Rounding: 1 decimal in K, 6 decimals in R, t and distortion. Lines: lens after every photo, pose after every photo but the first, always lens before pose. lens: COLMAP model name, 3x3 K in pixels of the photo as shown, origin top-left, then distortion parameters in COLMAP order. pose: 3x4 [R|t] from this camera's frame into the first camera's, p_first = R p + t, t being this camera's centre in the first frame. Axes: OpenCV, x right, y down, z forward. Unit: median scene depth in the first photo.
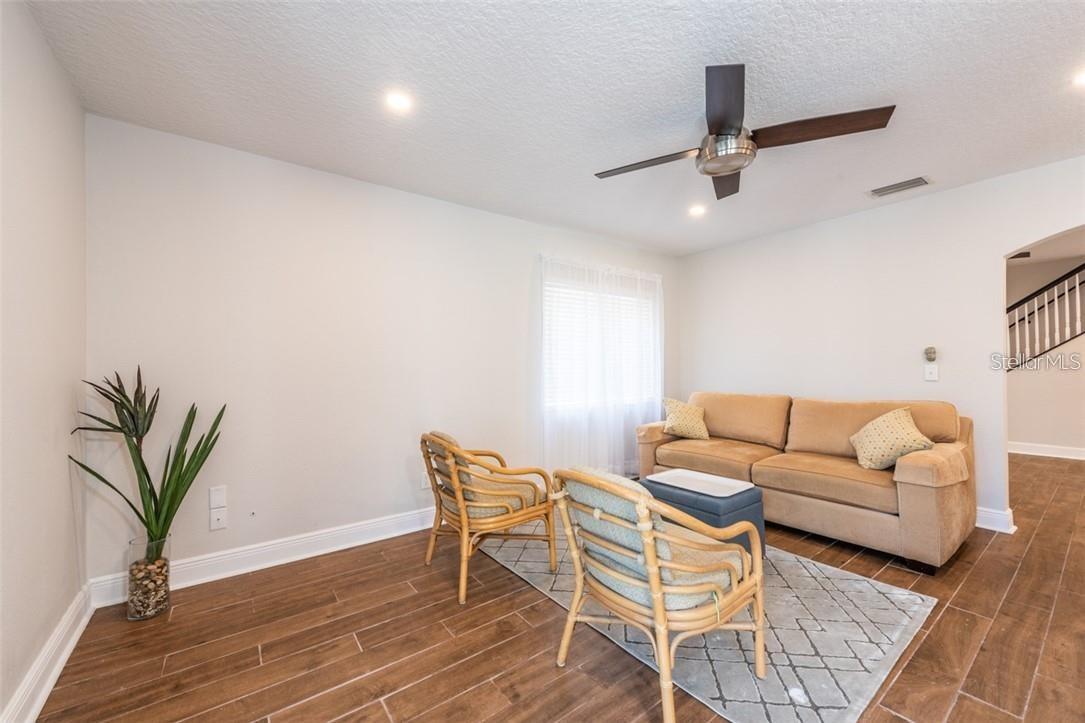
lens RADIAL K [[424.5, 0, 547.1], [0, 424.5, 364.5], [0, 0, 1]] dist [0.011881, -0.000381]
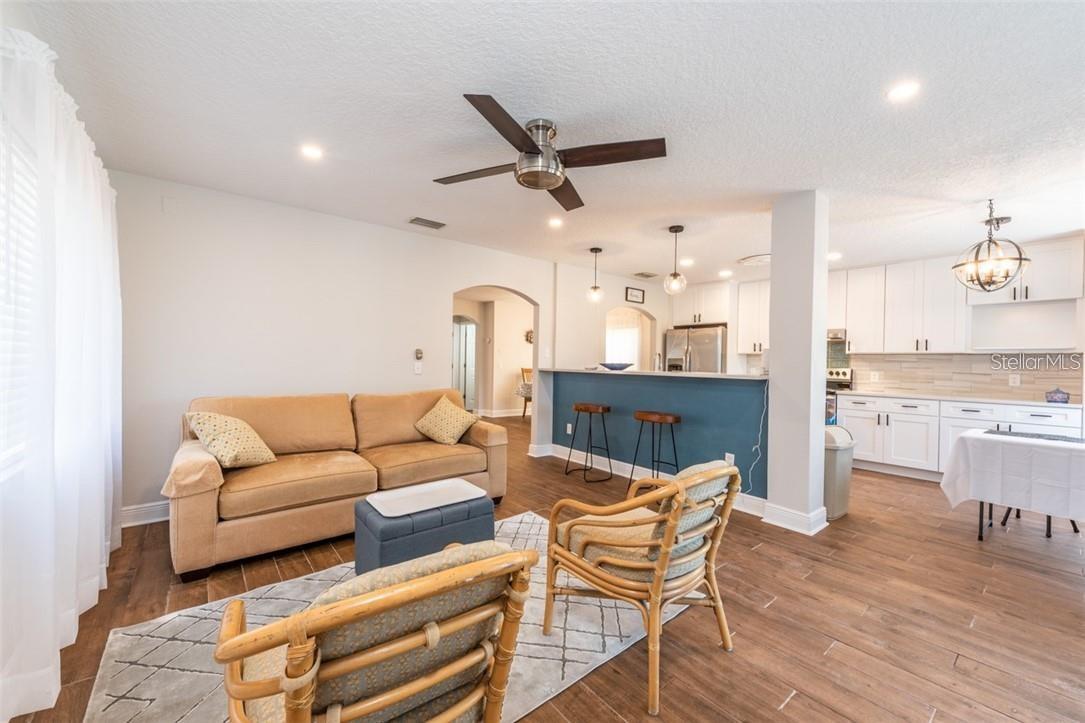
lens RADIAL K [[421.7, 0, 542.8], [0, 421.7, 363.3], [0, 0, 1]] dist [0.012452, -0.004526]
pose [[-0.041978, 0.007261, 0.999092, -0.506928], [-0.021445, 0.999737, -0.008166, 0.007197], [-0.998888, -0.021768, -0.041812, 0.790514]]
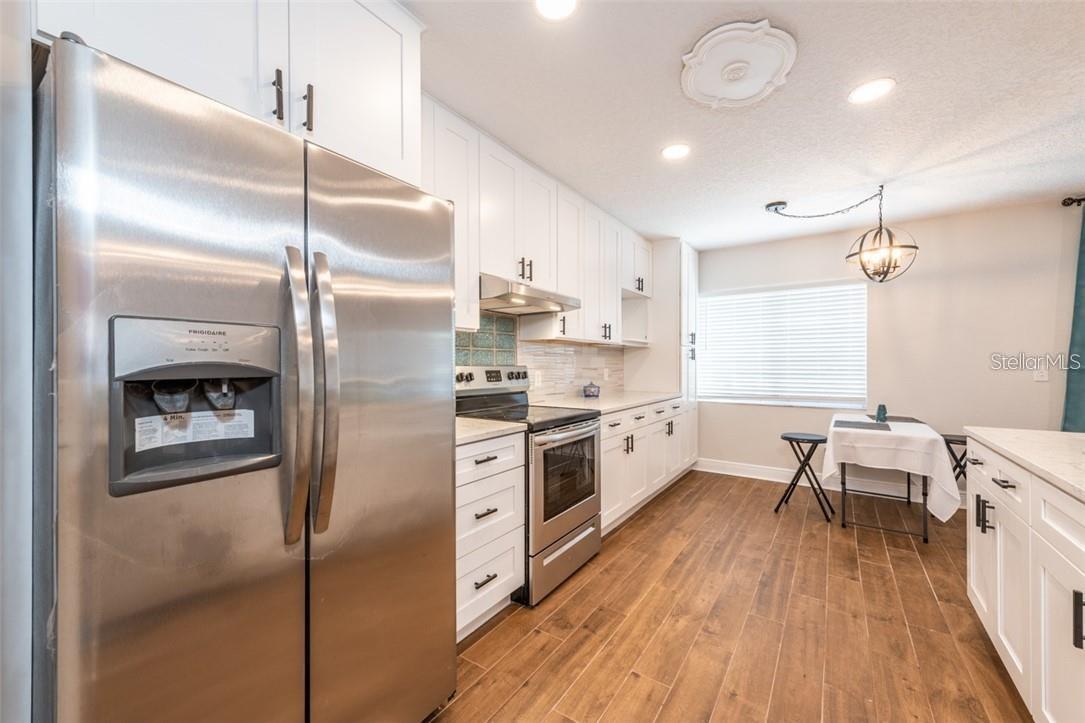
lens RADIAL K [[421.7, 0, 542.8], [0, 421.7, 363.3], [0, 0, 1]] dist [0.012452, -0.004526]
pose [[-0.948000, 0.010391, -0.318100, 1.759254], [0.010889, 0.999941, 0.000213, -0.022654], [0.318083, -0.003262, -0.948057, 0.302428]]
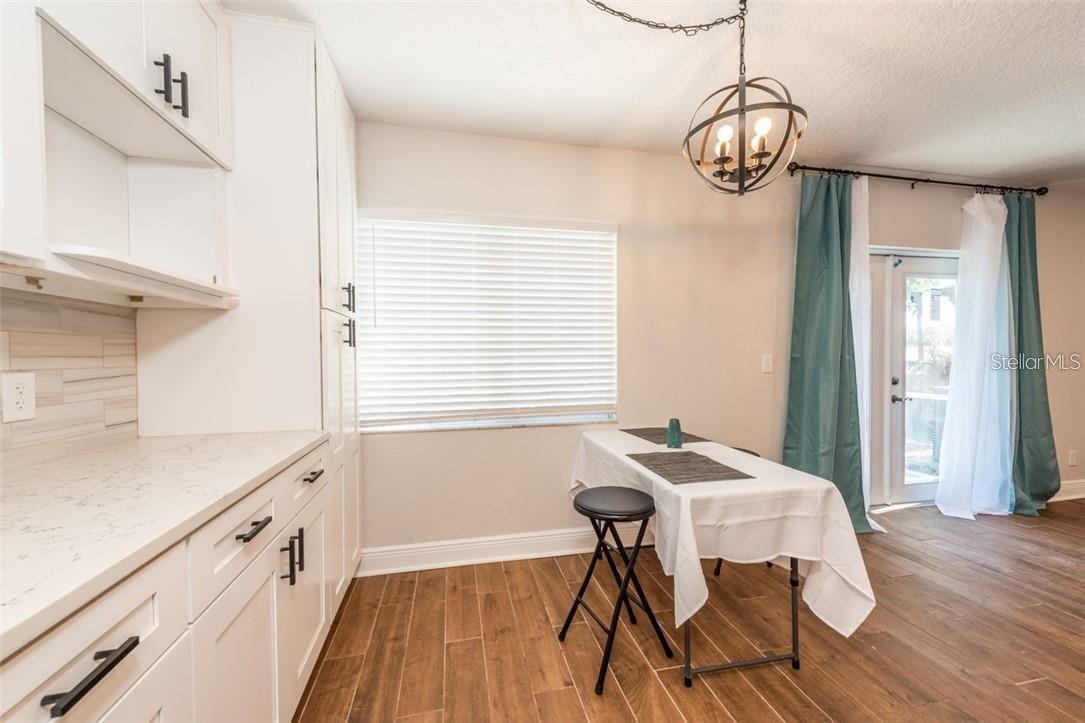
lens RADIAL K [[421.7, 0, 542.8], [0, 421.7, 363.3], [0, 0, 1]] dist [0.012452, -0.004526]
pose [[-0.416851, 0.029293, -0.908503, 1.207886], [0.016408, 0.999560, 0.024700, -0.013500], [0.908827, -0.004611, -0.417148, -0.464148]]
